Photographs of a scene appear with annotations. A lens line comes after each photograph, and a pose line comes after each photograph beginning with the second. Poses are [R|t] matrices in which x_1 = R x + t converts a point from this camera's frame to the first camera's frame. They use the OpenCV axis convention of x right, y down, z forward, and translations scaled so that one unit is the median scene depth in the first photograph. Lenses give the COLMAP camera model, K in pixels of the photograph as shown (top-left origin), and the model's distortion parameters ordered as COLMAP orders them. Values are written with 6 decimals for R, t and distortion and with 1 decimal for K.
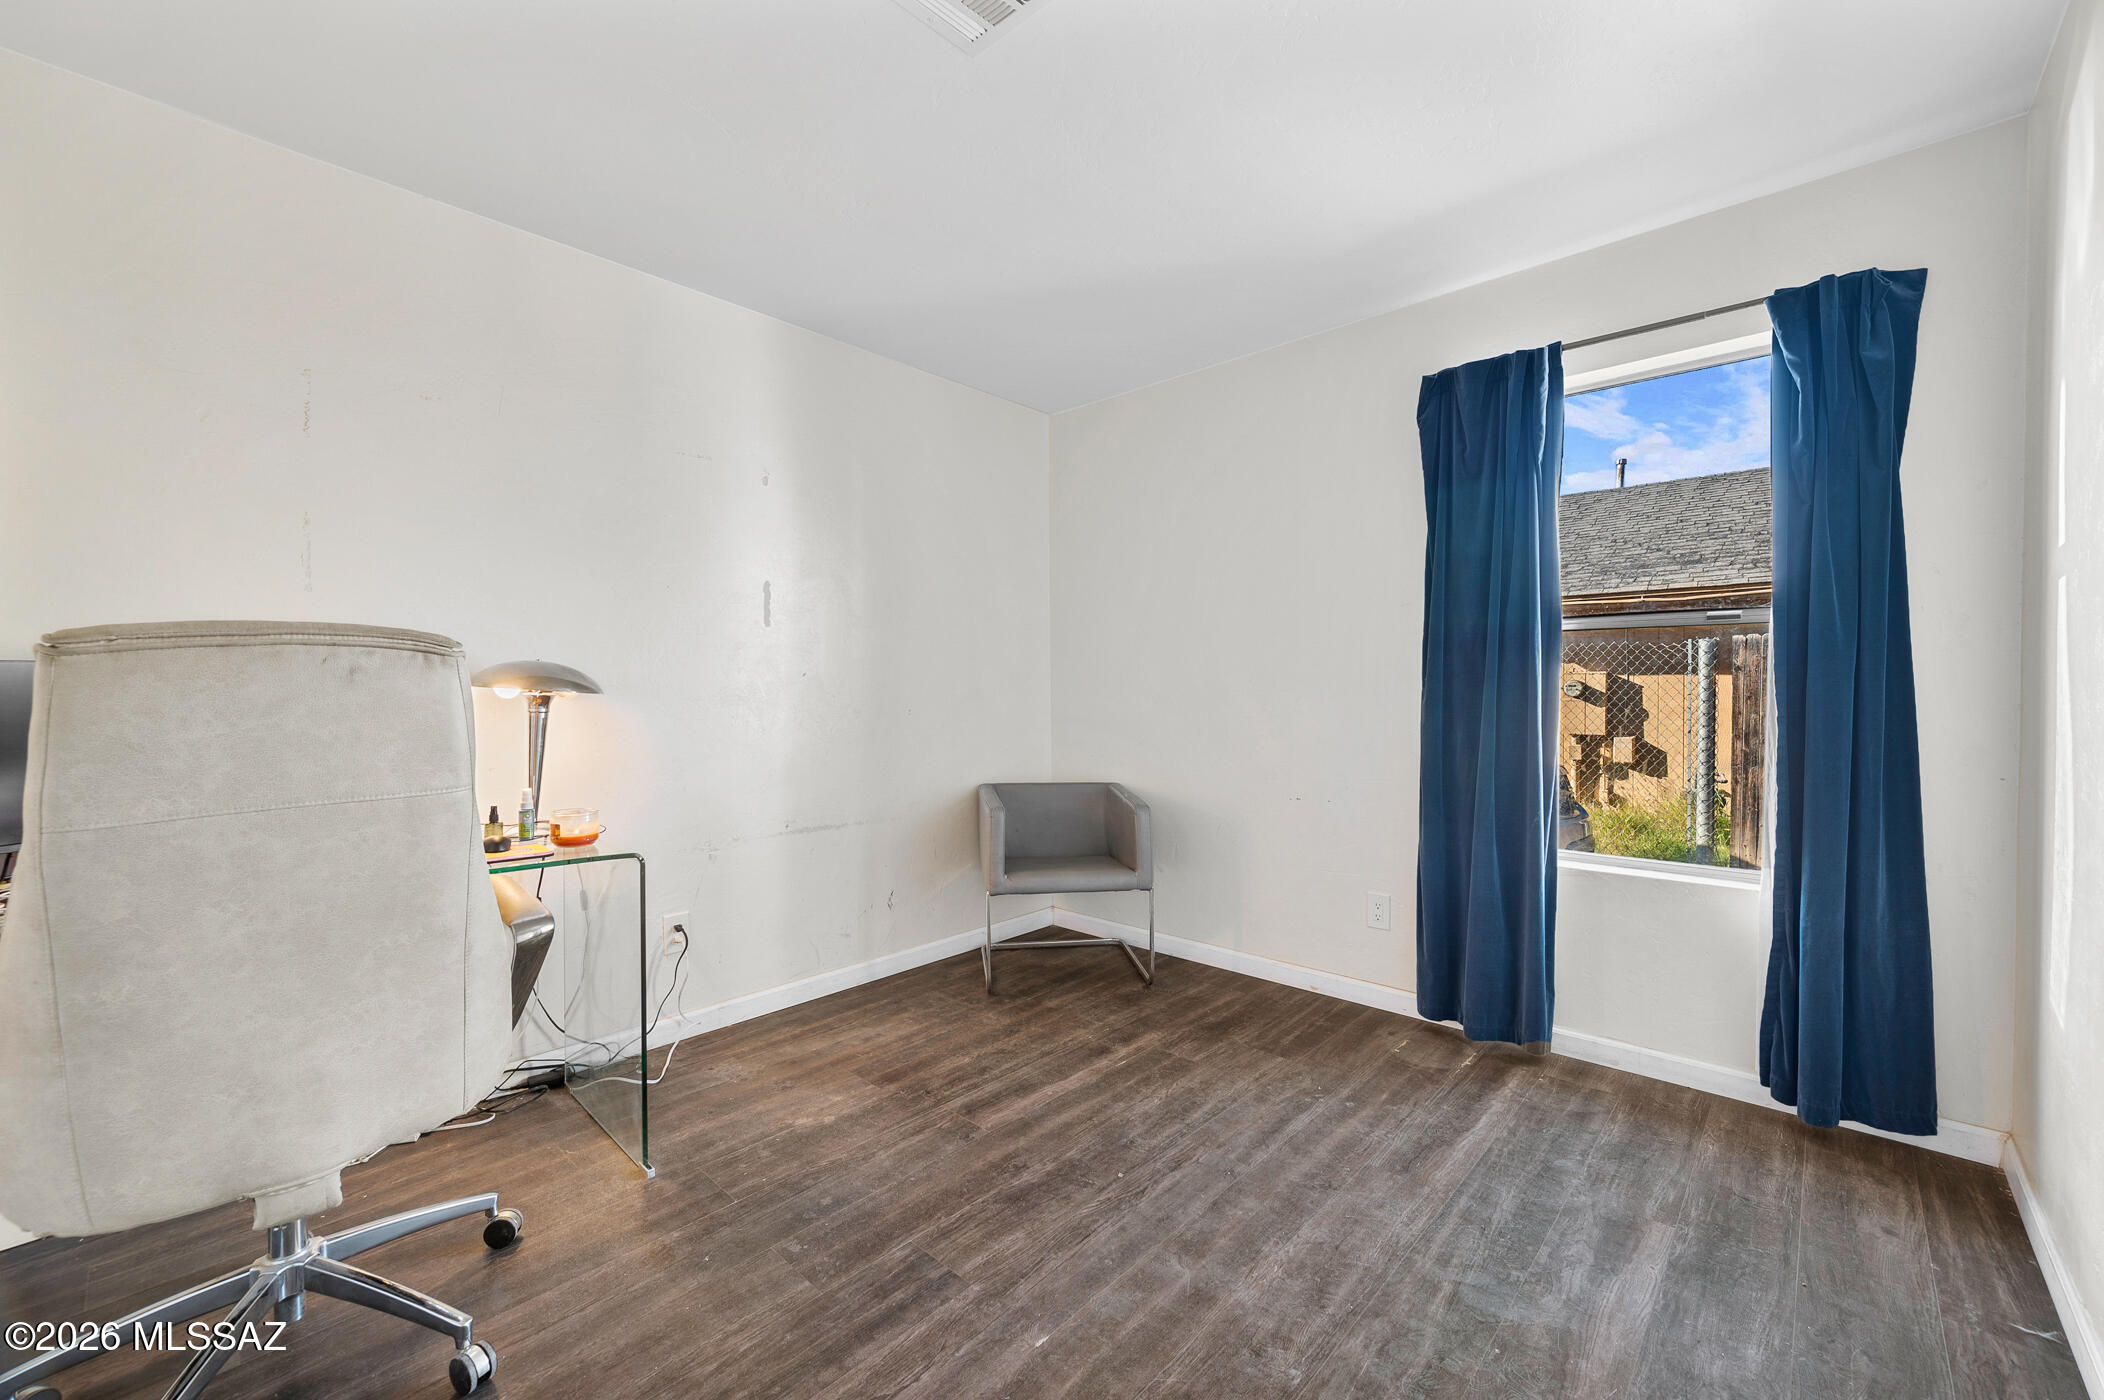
lens RADIAL K [[830.8, 0, 1051.0], [0, 830.8, 696.5], [0, 0, 1]] dist [0.000212, -0.000042]
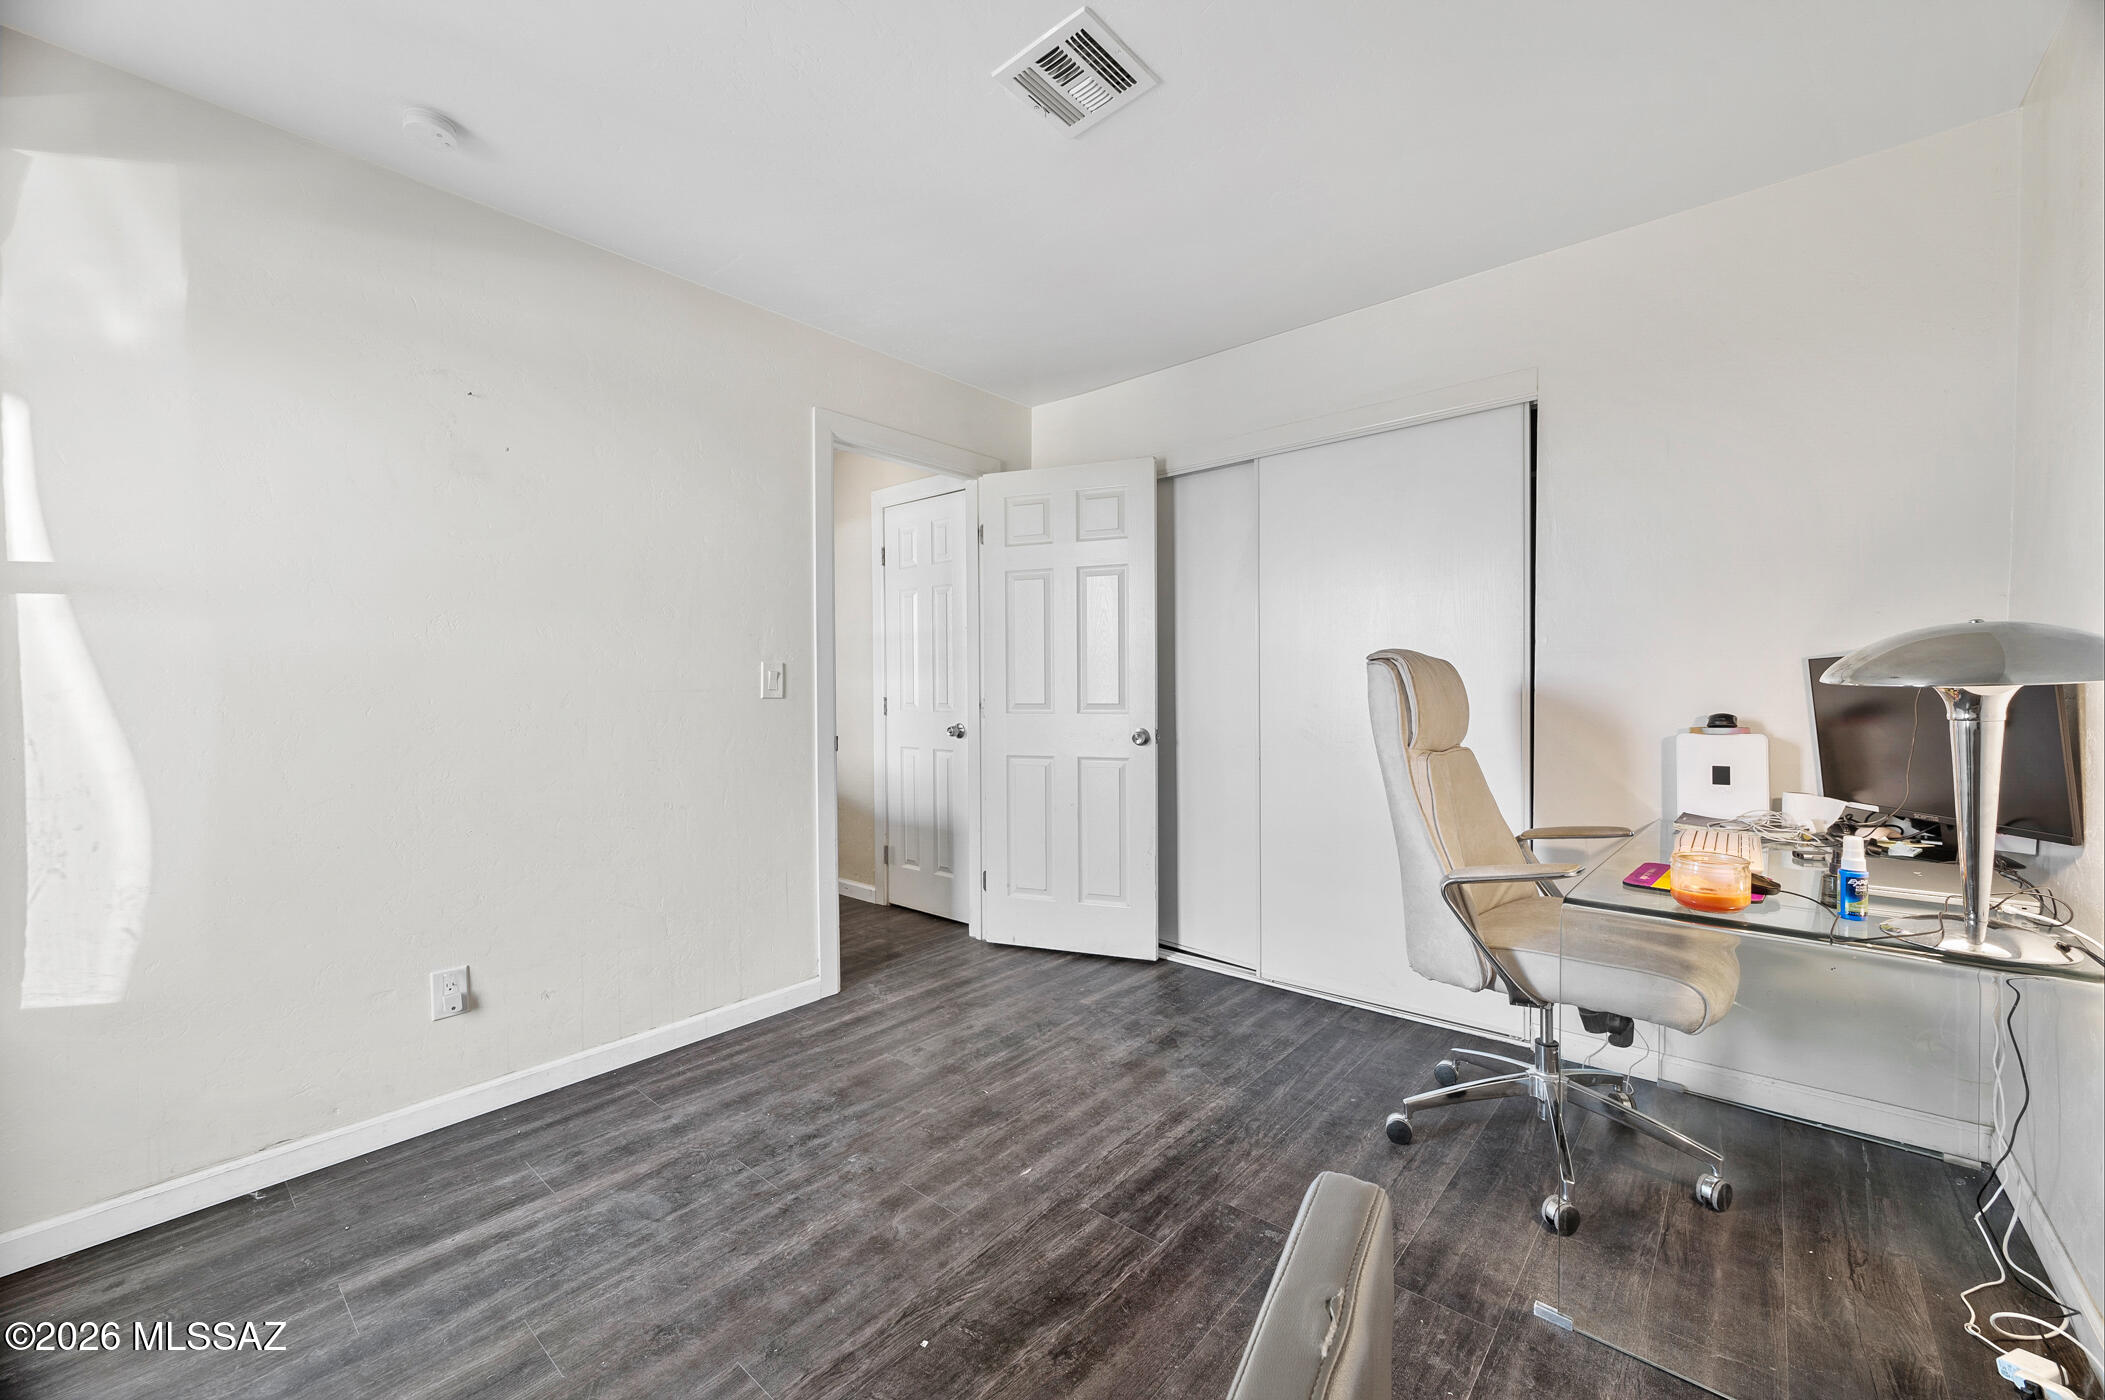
lens RADIAL K [[831.2, 0, 1052.0], [0, 831.2, 695.1], [0, 0, 1]] dist [0.000212, -0.000042]
pose [[-0.999311, 0.013270, -0.034655, -0.013943], [0.012676, 0.999770, 0.017280, -0.017352], [0.034876, 0.016829, -0.999250, 2.007889]]
